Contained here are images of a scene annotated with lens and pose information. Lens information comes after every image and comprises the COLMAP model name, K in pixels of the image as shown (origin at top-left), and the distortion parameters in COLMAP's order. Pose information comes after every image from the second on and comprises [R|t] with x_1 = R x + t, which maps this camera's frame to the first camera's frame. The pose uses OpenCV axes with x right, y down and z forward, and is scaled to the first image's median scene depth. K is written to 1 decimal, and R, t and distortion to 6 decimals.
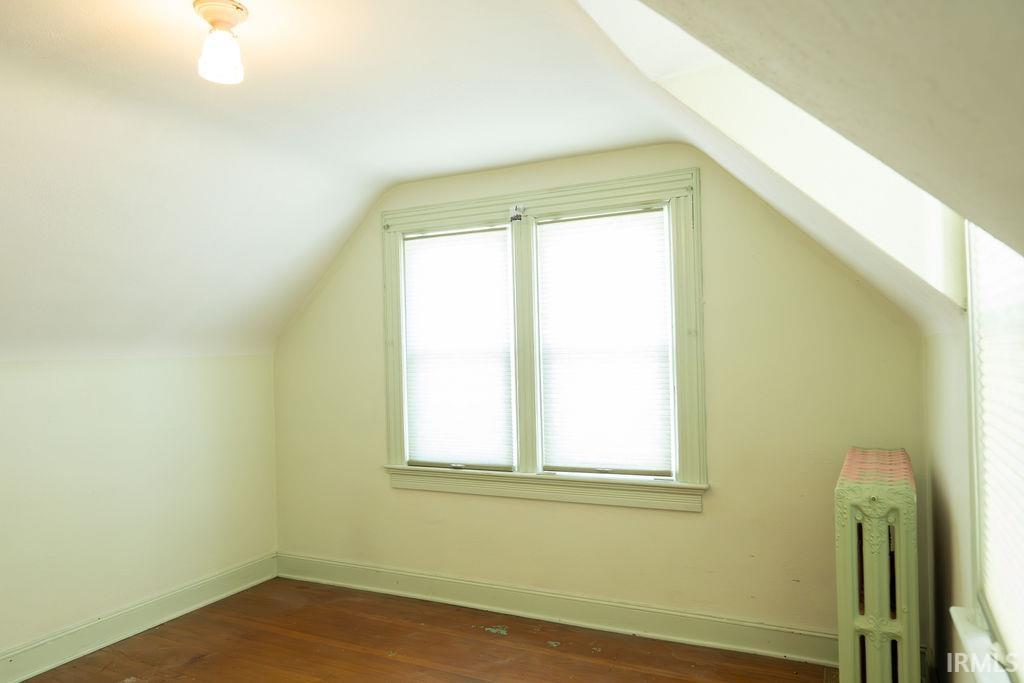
lens RADIAL K [[716.1, 0, 512.4], [0, 716.1, 337.5], [0, 0, 1]] dist [-0.006032, 0.006034]
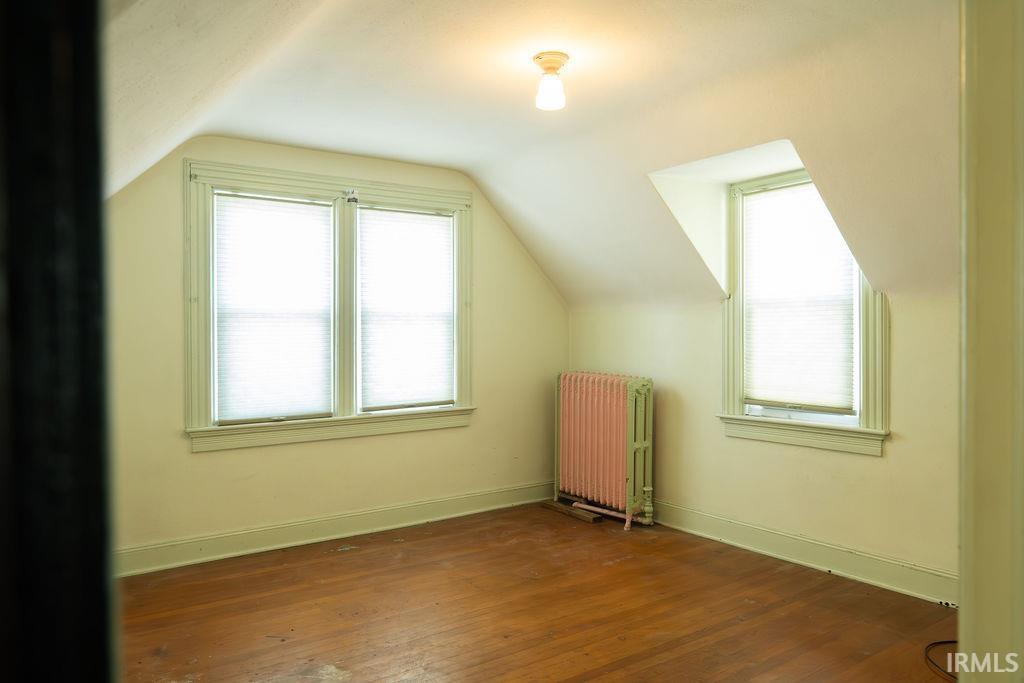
lens RADIAL K [[716.1, 0, 513.9], [0, 716.1, 339.5], [0, 0, 1]] dist [-0.006032, 0.006034]
pose [[0.462267, 0.009229, 0.886693, -0.920470], [-0.021527, 0.999768, 0.000817, 0.056847], [-0.886480, -0.019466, 0.462358, 0.212108]]
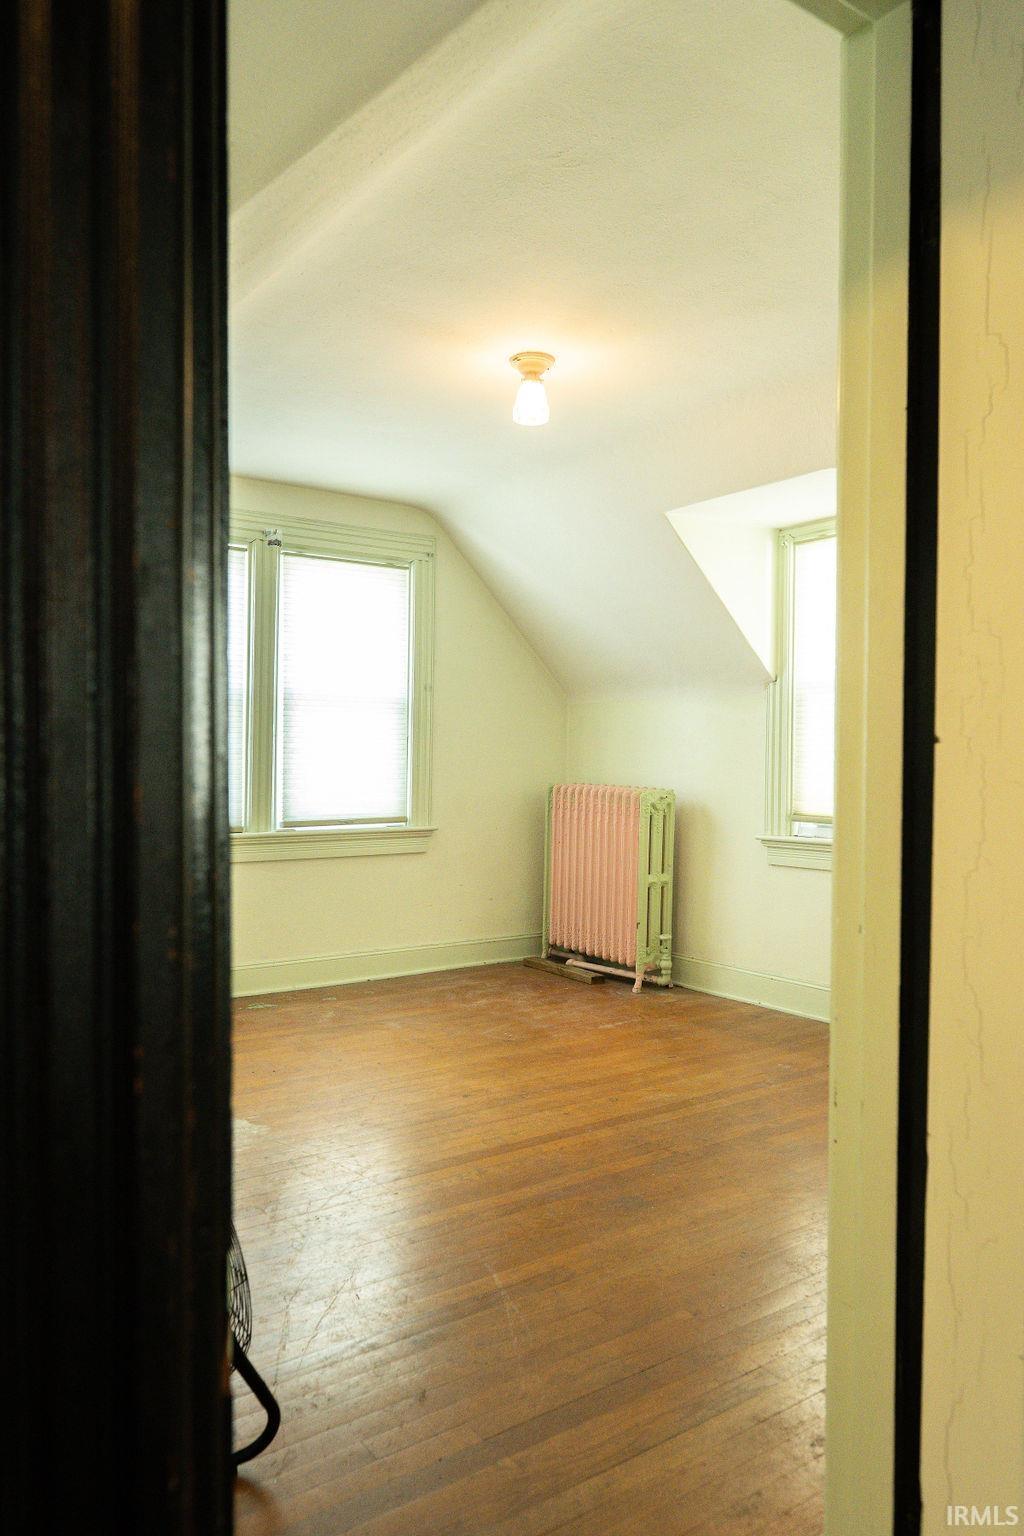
lens RADIAL K [[1074.2, 0, 510.5], [0, 1074.2, 767.4], [0, 0, 1]] dist [-0.006032, 0.006034]
pose [[0.457318, 0.020097, 0.889076, -1.038749], [-0.035757, 0.999352, -0.004198, 0.106098], [-0.888584, -0.029871, 0.457740, 0.124332]]
